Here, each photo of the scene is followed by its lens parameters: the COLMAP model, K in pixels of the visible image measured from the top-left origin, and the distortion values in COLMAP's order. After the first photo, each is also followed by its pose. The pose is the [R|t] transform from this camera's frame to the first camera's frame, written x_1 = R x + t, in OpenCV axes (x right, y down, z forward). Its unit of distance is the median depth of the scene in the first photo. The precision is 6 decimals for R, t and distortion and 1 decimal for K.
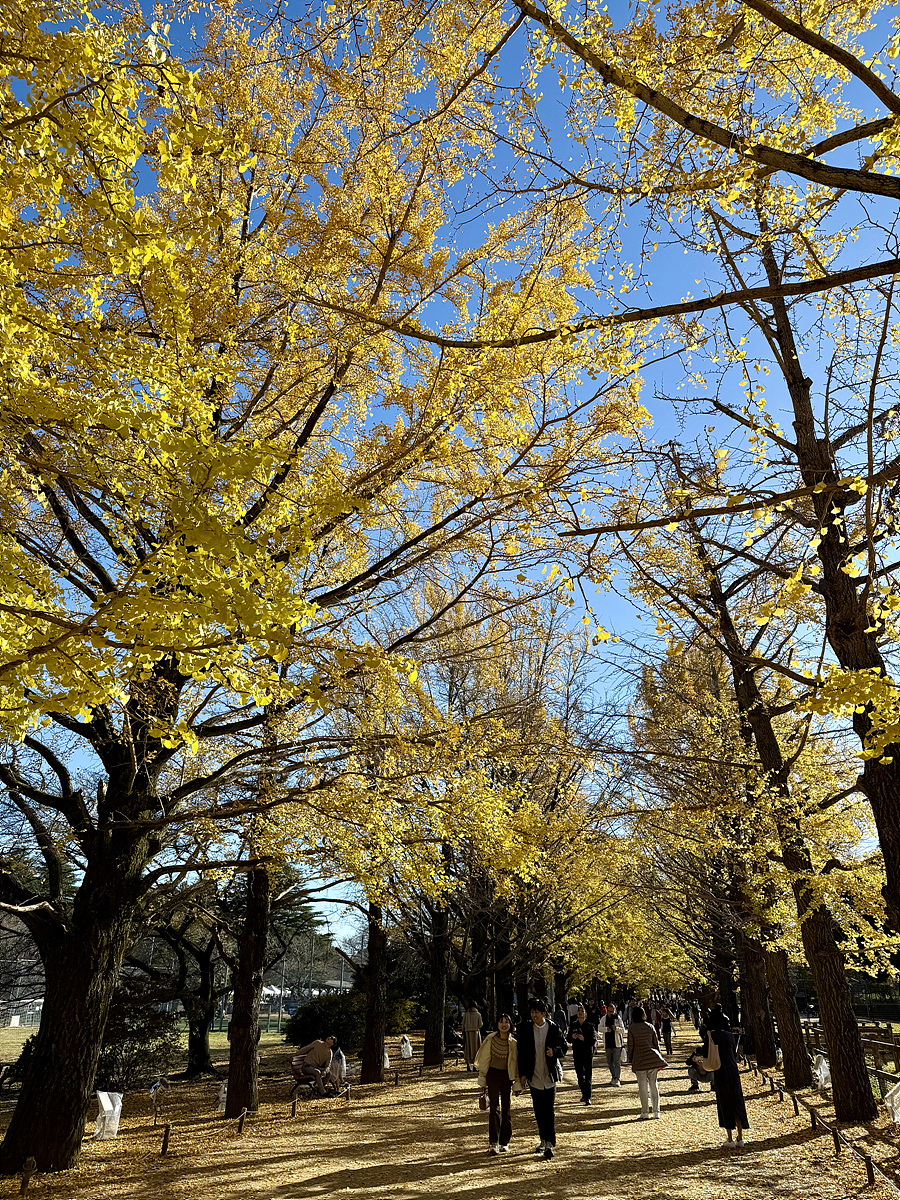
lens RADIAL K [[844.3, 0, 447.0], [0, 844.3, 594.2], [0, 0, 1]] dist [0.029648, -0.009663]
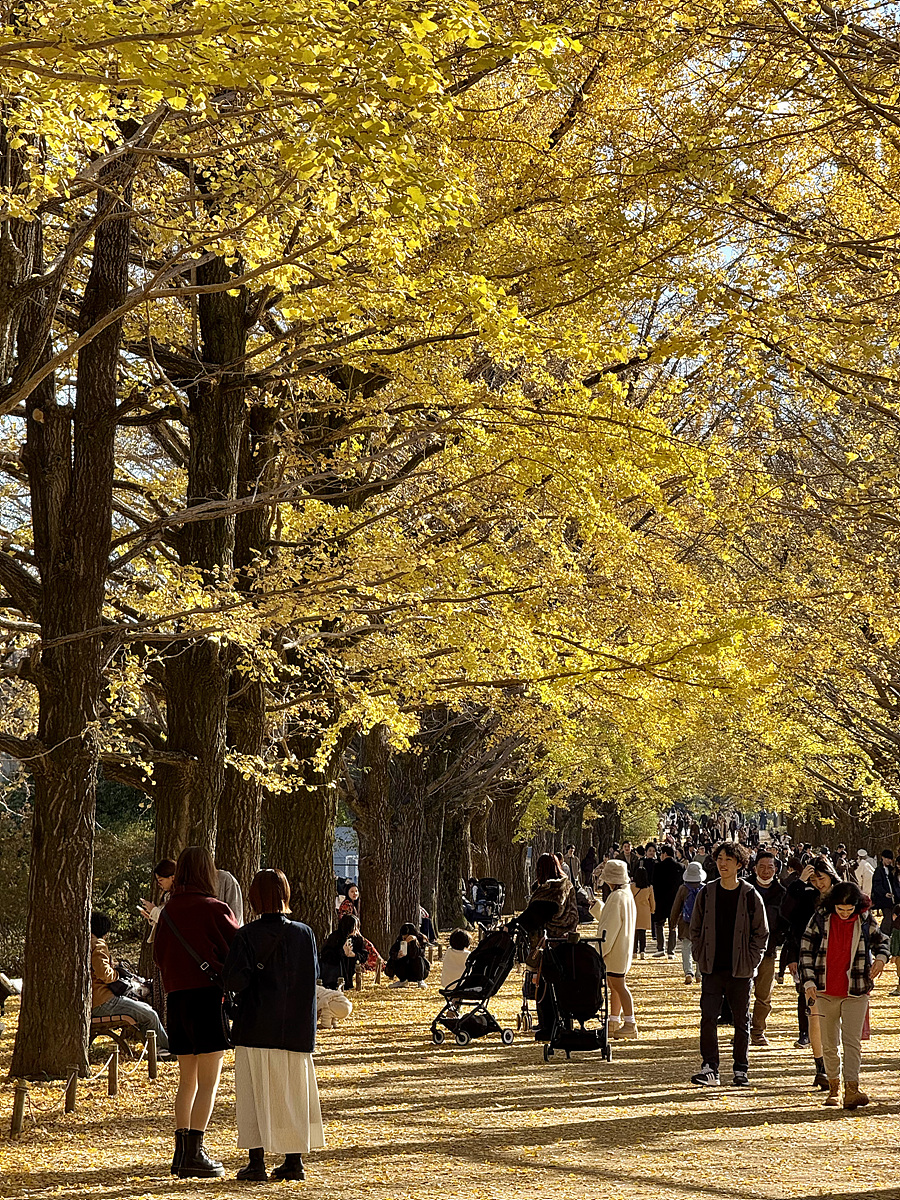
lens RADIAL K [[4232.3, 0, 492.3], [0, 4232.3, 613.8], [0, 0, 1]] dist [0.279312, 0.000000]
pose [[0.982993, 0.001008, 0.183638, -0.595107], [-0.070583, 0.925245, 0.372745, -0.860686], [-0.169534, -0.379368, 0.909581, -1.799347]]
